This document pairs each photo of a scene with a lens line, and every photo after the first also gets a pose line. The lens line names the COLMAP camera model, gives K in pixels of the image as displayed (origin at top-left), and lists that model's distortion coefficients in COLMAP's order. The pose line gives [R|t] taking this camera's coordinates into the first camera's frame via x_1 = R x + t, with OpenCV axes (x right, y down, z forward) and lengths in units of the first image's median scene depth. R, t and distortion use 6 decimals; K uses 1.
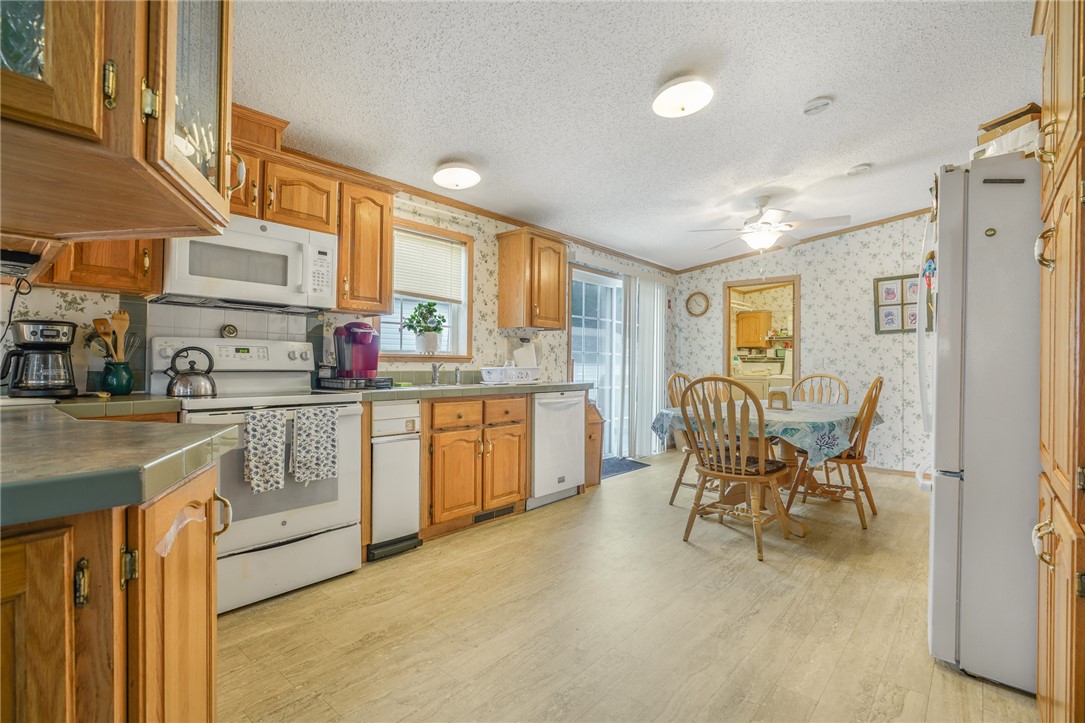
lens RADIAL K [[500.9, 0, 549.3], [0, 500.9, 358.4], [0, 0, 1]] dist [-0.003409, 0.000348]
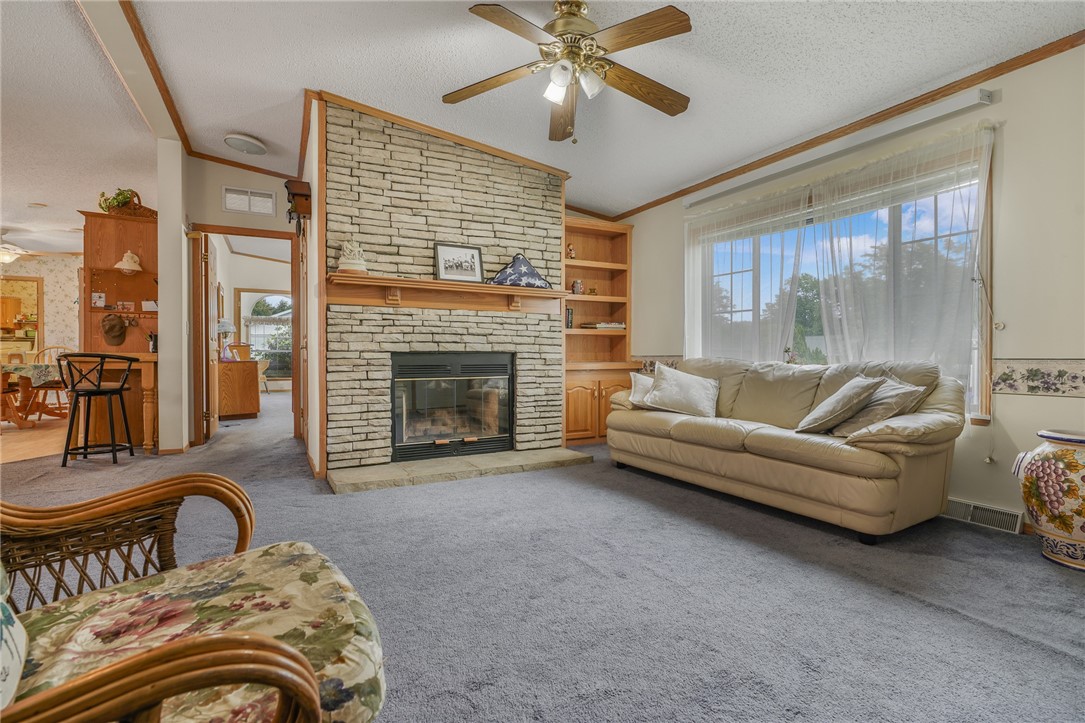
lens RADIAL K [[506.6, 0, 544.5], [0, 506.6, 359.7], [0, 0, 1]] dist [-0.001368, 0.000073]
pose [[0.359886, -0.018186, 0.932819, -0.531682], [-0.006165, 0.999742, 0.021869, 0.040186], [-0.932976, -0.013621, 0.359681, -1.364649]]
